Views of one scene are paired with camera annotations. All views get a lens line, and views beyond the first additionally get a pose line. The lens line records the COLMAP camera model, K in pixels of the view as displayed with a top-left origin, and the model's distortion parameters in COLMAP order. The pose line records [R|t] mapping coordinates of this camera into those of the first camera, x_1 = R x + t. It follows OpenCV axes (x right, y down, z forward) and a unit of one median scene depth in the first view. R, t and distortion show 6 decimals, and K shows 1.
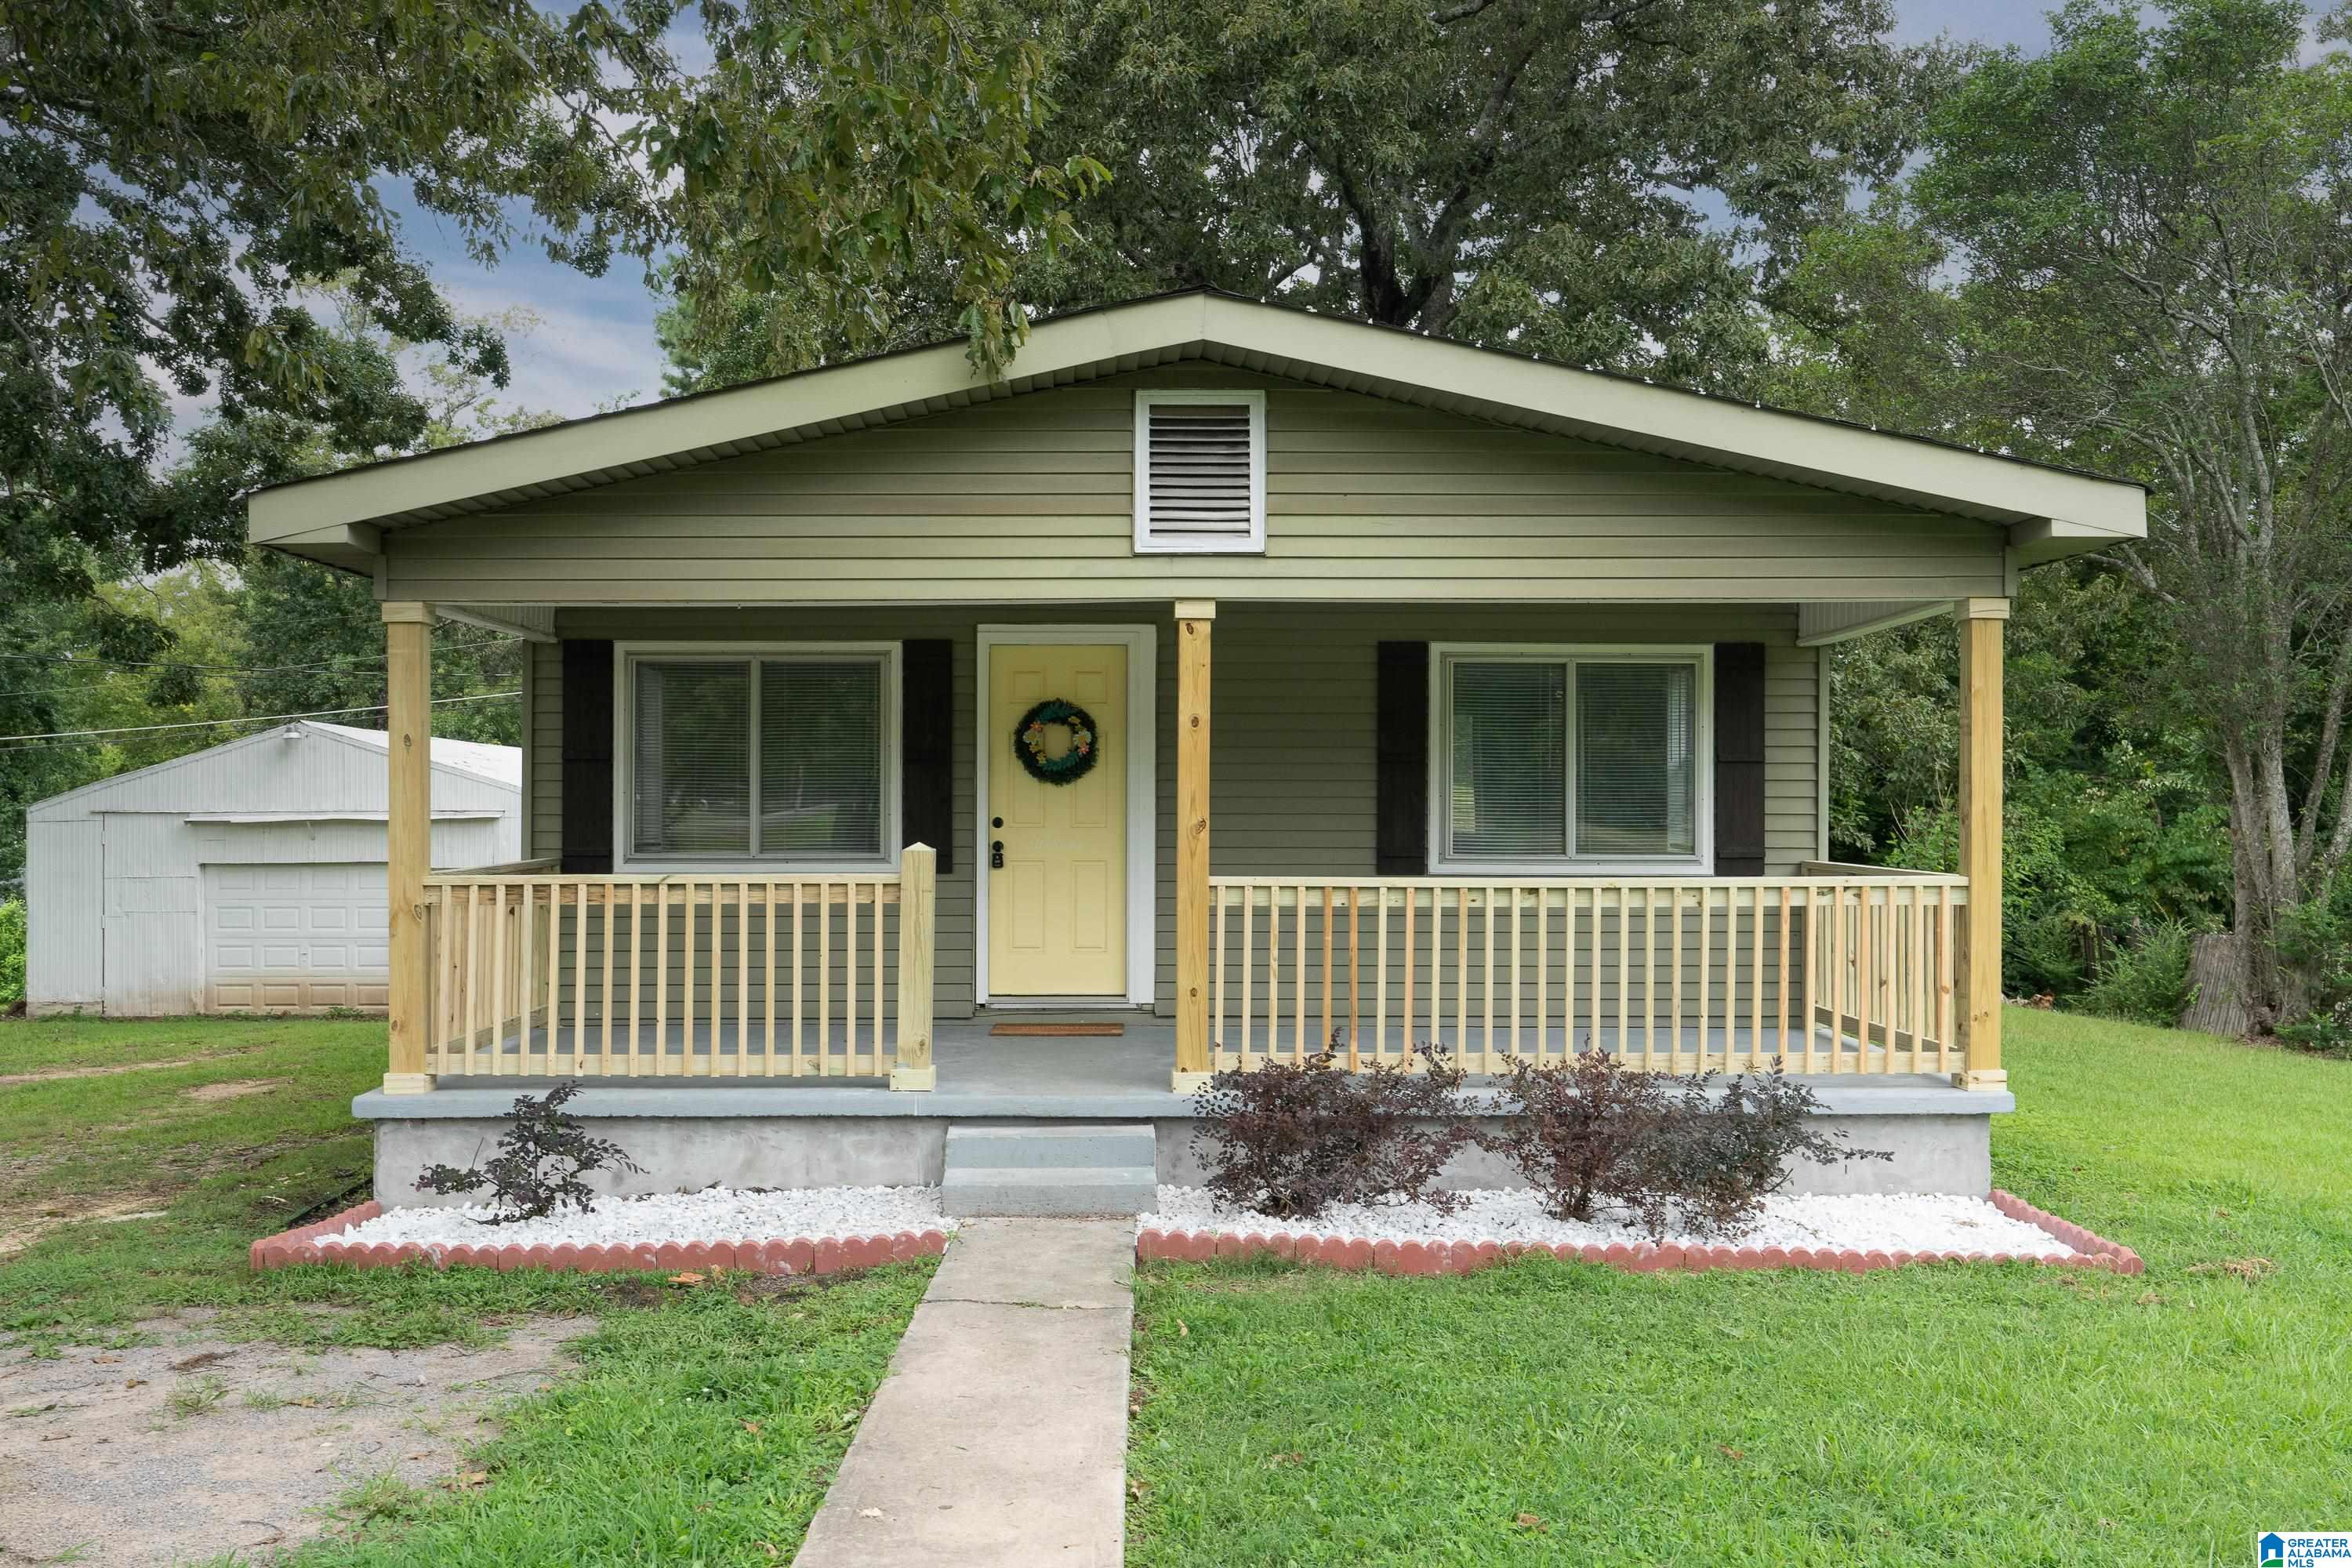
lens RADIAL K [[2081.1, 0, 1179.0], [0, 2081.1, 790.1], [0, 0, 1]] dist [0.000452, -0.004917]
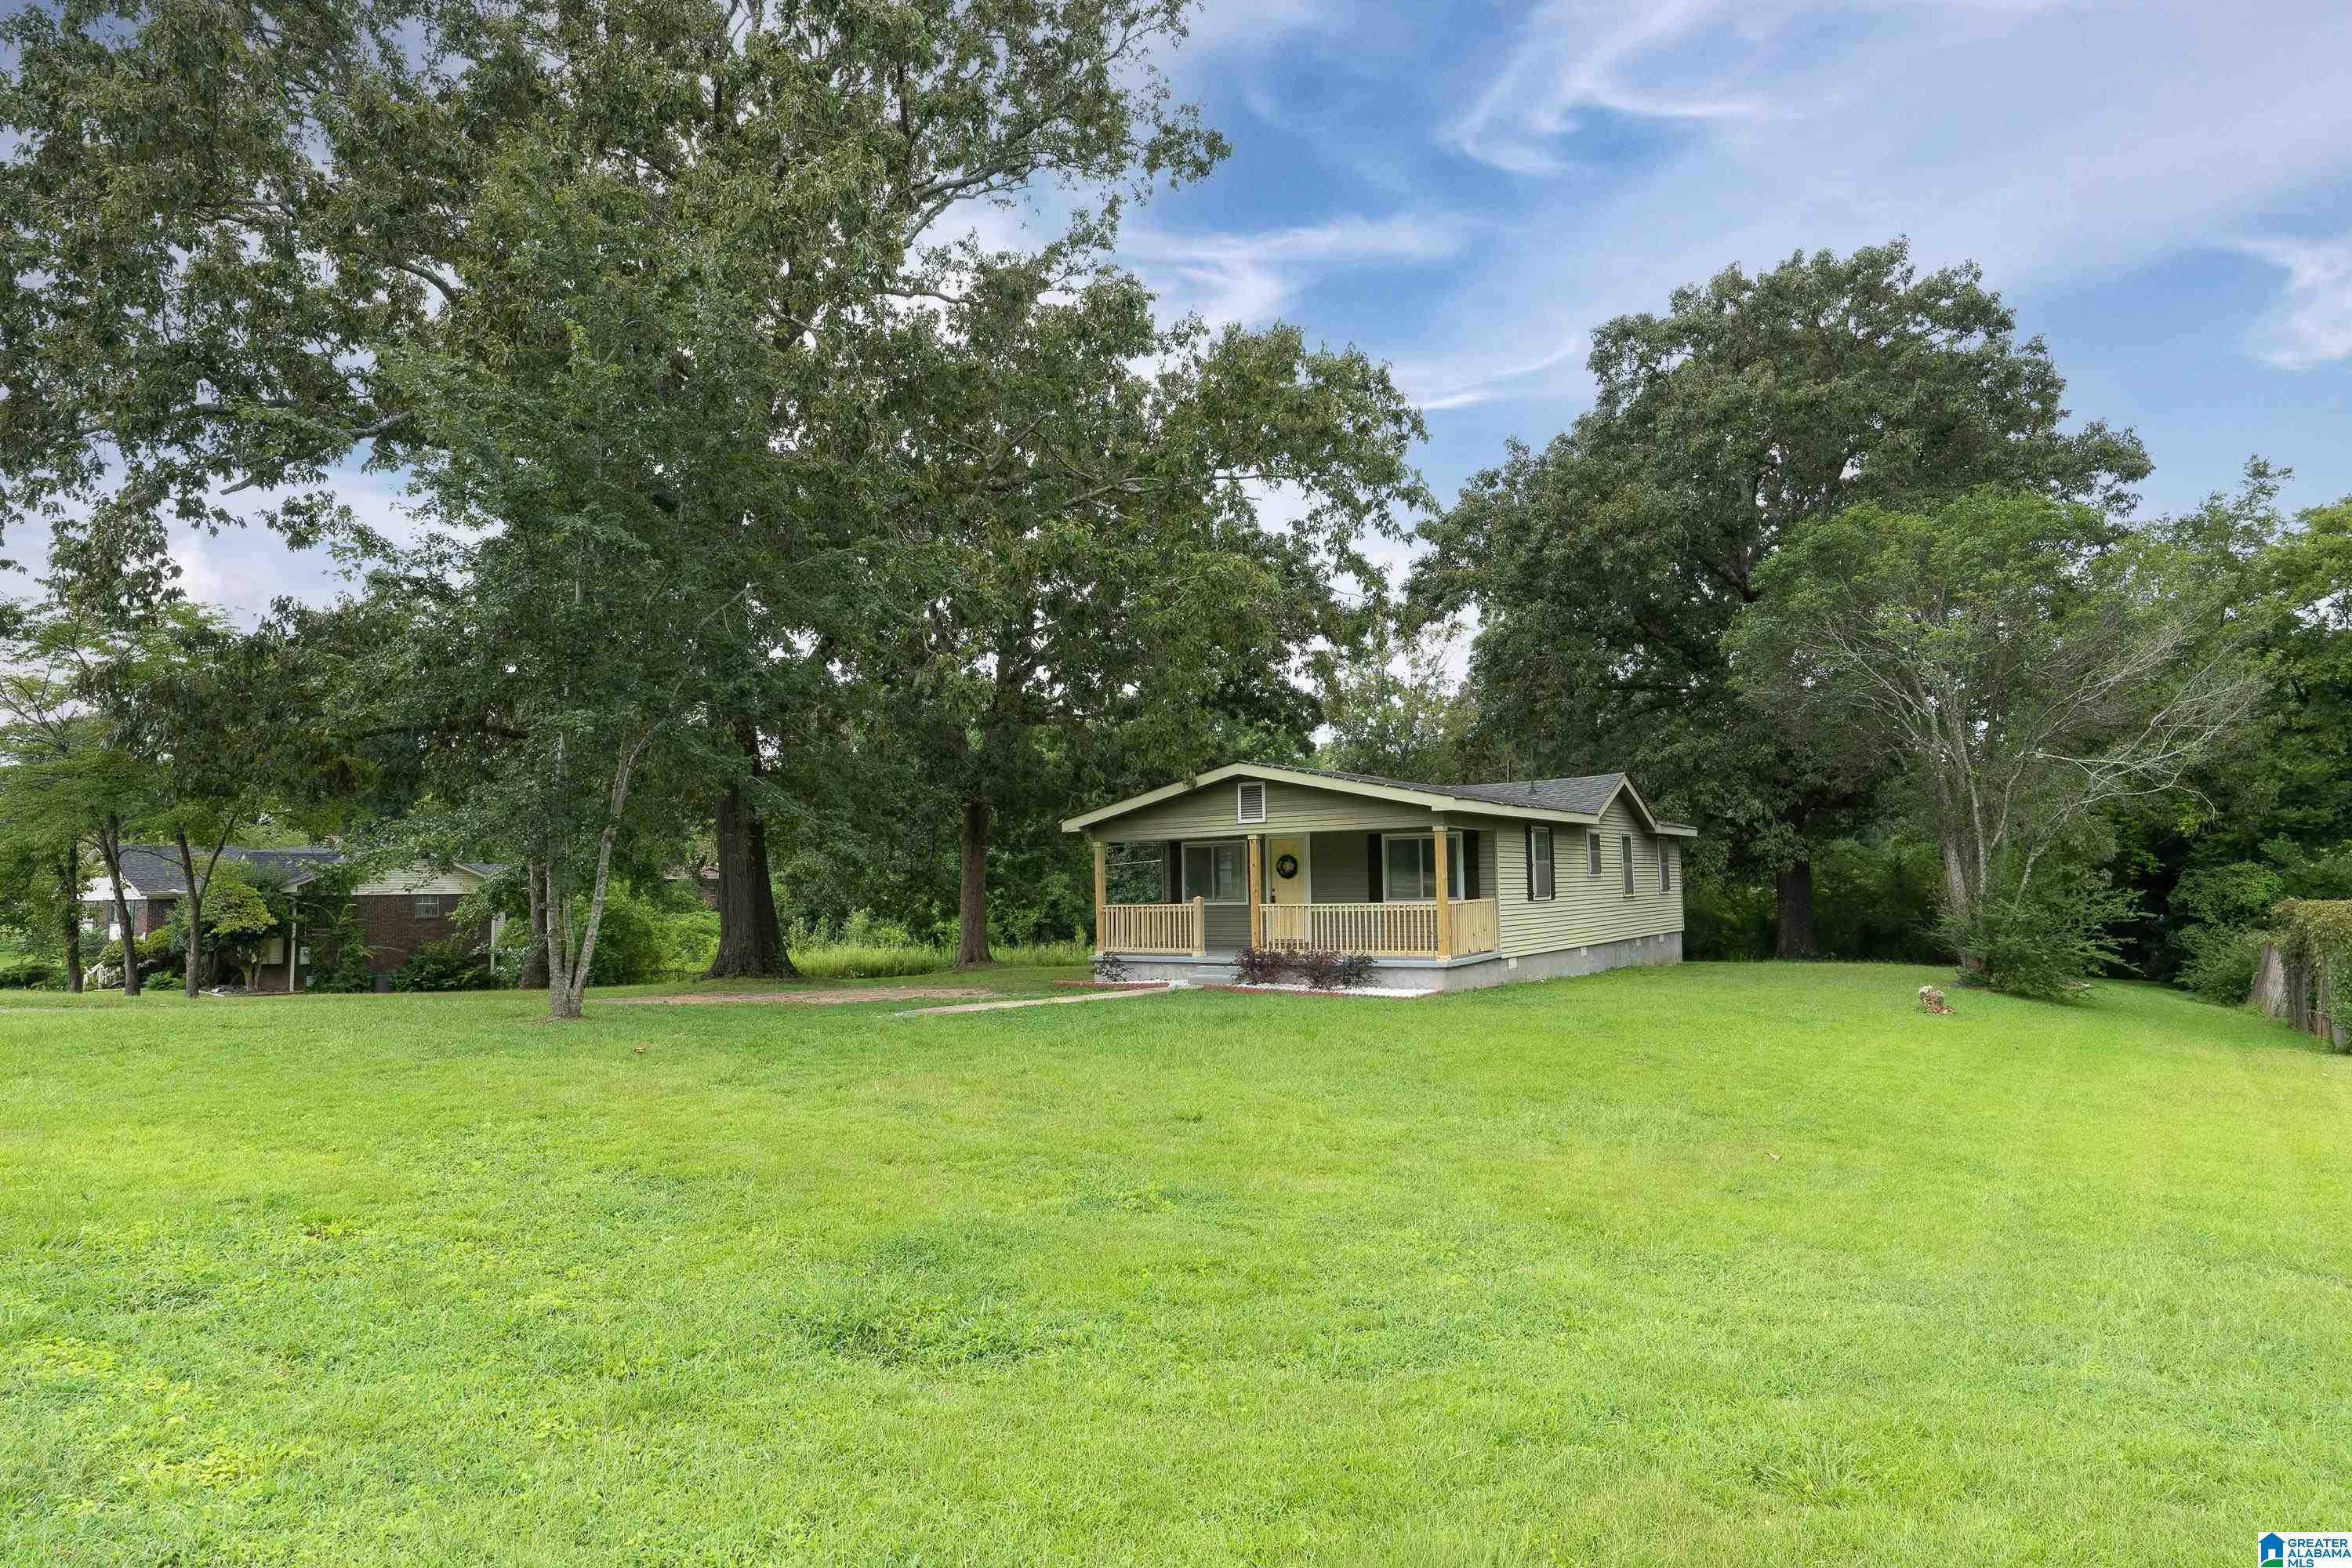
lens RADIAL K [[1300.0, 0, 1176.5], [0, 1300.0, 783.6], [0, 0, 1]] dist [-0.002201, -0.000201]
pose [[0.808043, -0.063559, -0.585685, 1.357121], [0.027447, 0.997145, -0.070343, -0.016763], [0.588484, 0.040765, 0.807480, -1.100427]]
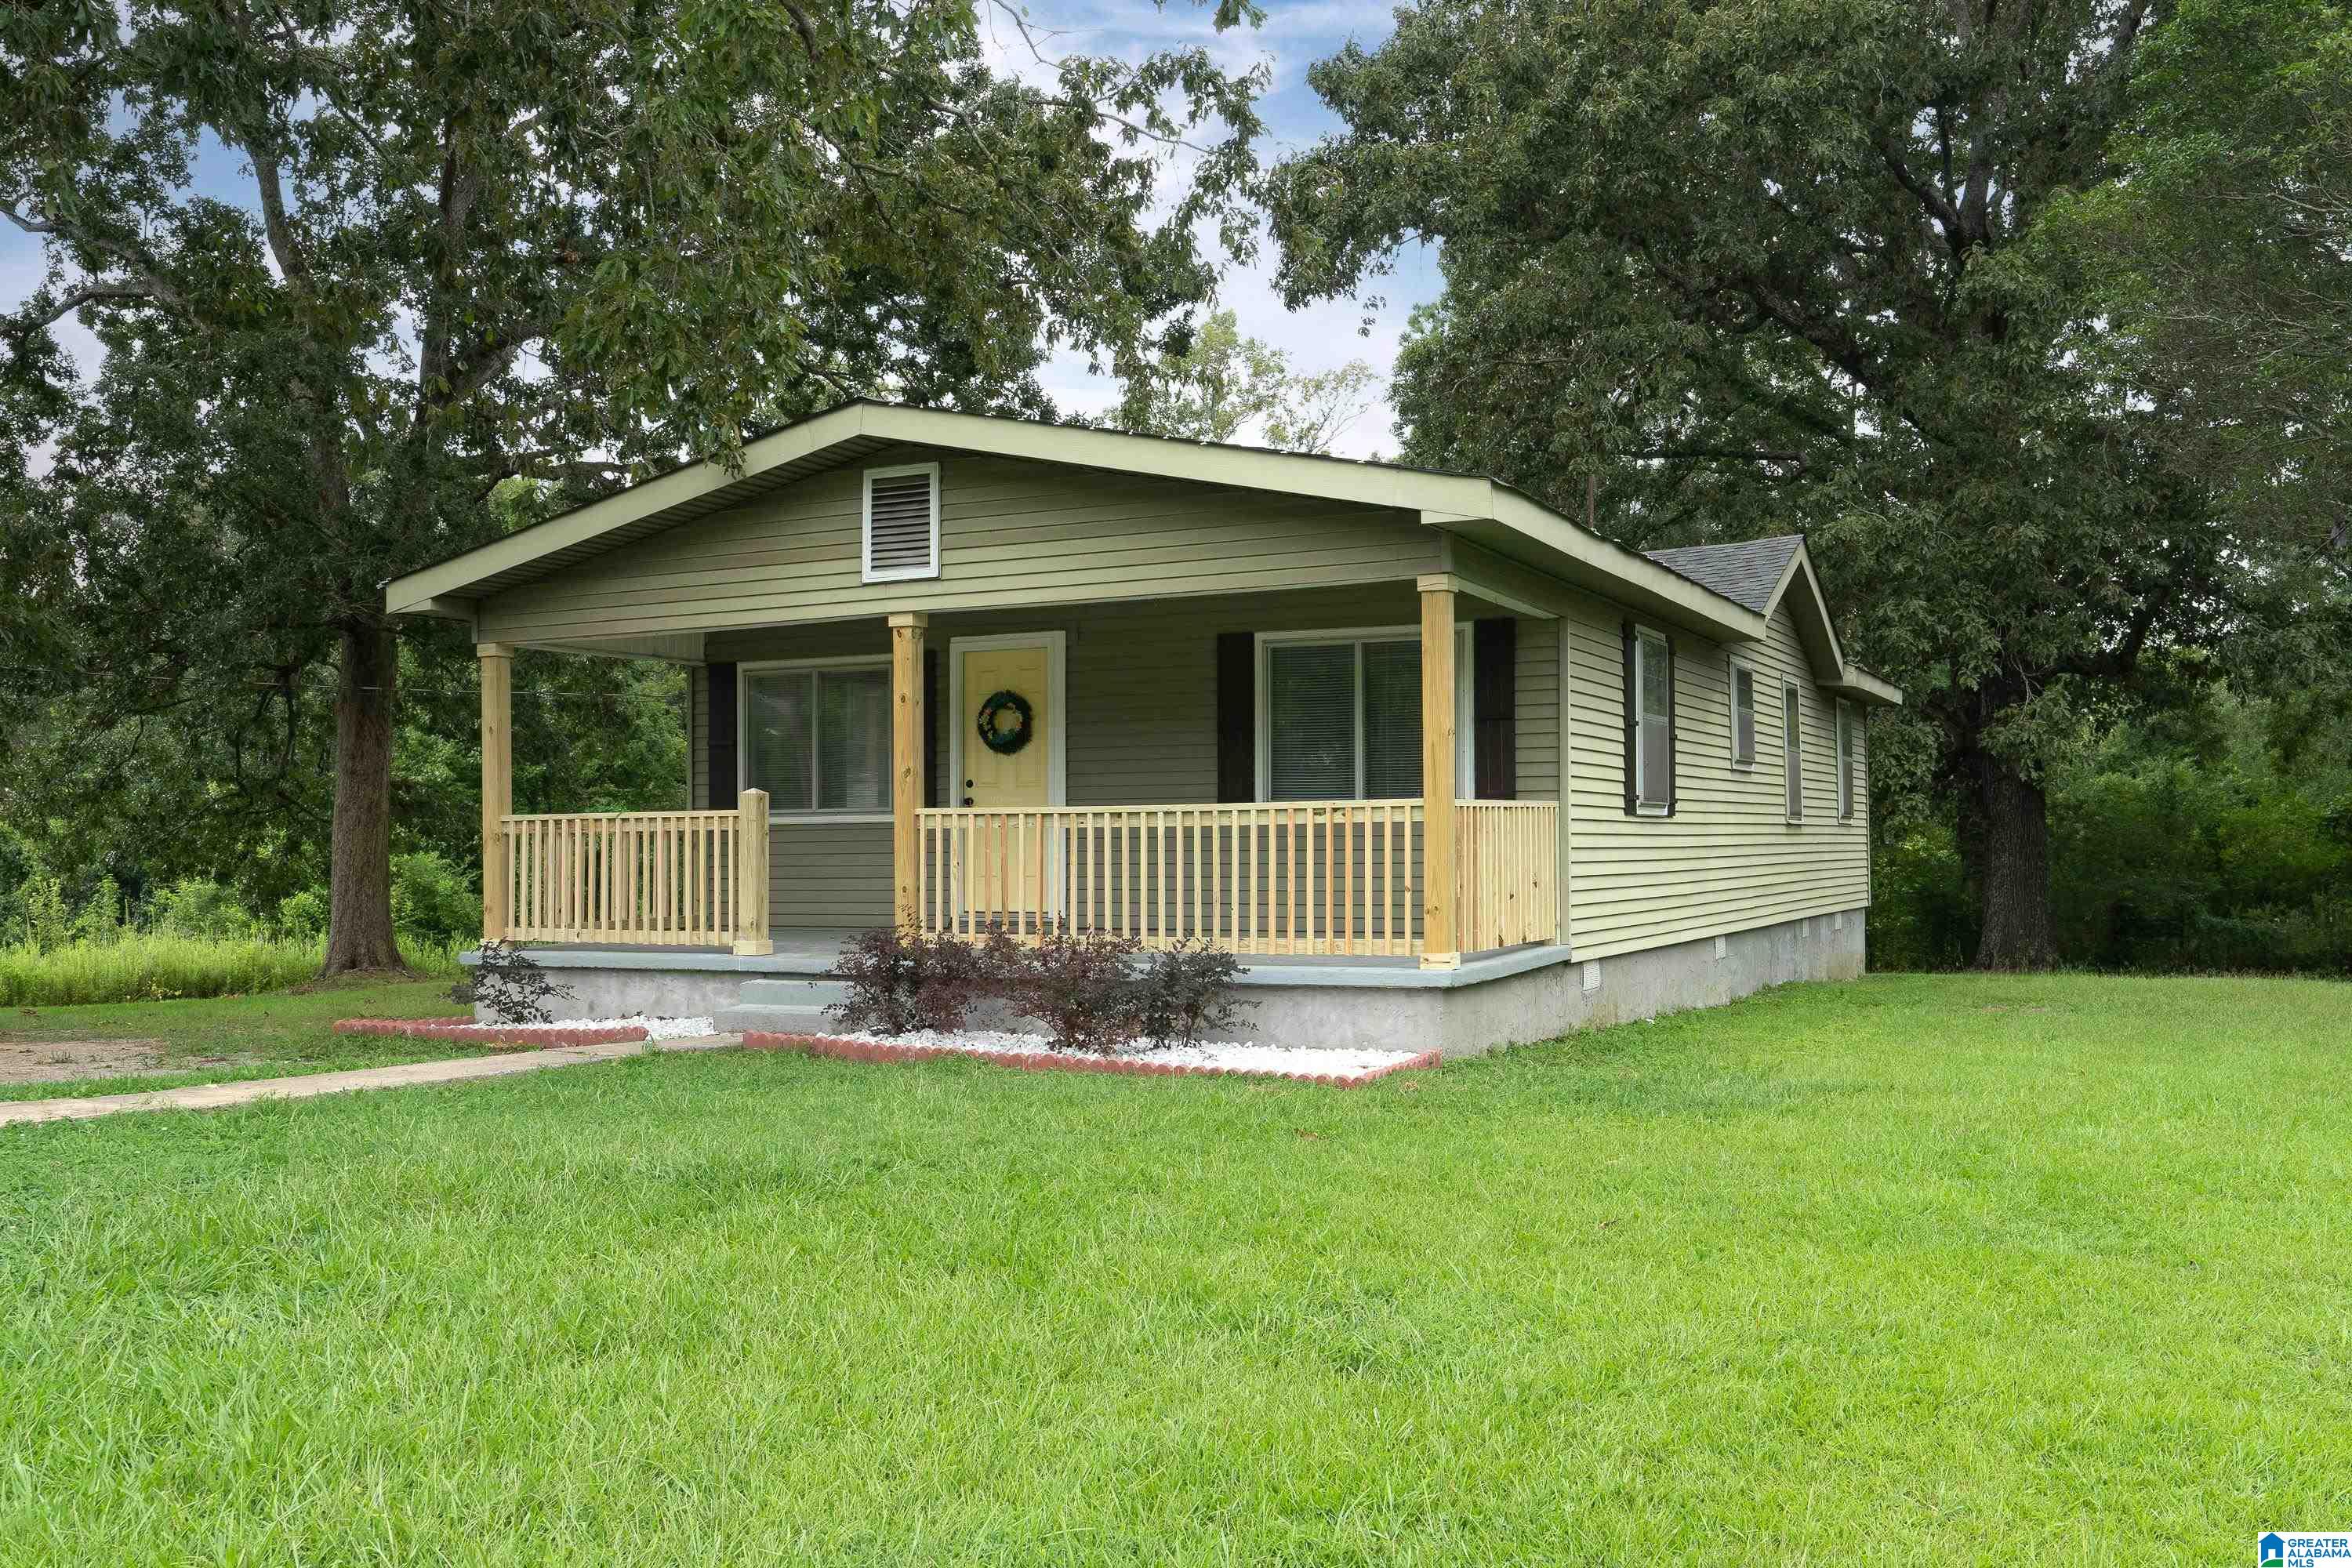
lens RADIAL K [[2113.4, 0, 1176.8], [0, 2113.4, 794.9], [0, 0, 1]] dist [0.024157, 0.018649]
pose [[0.885260, -0.018696, -0.464720, 0.844408], [0.014245, 0.999813, -0.013088, 0.054150], [0.464878, 0.004966, 0.885361, -0.191160]]
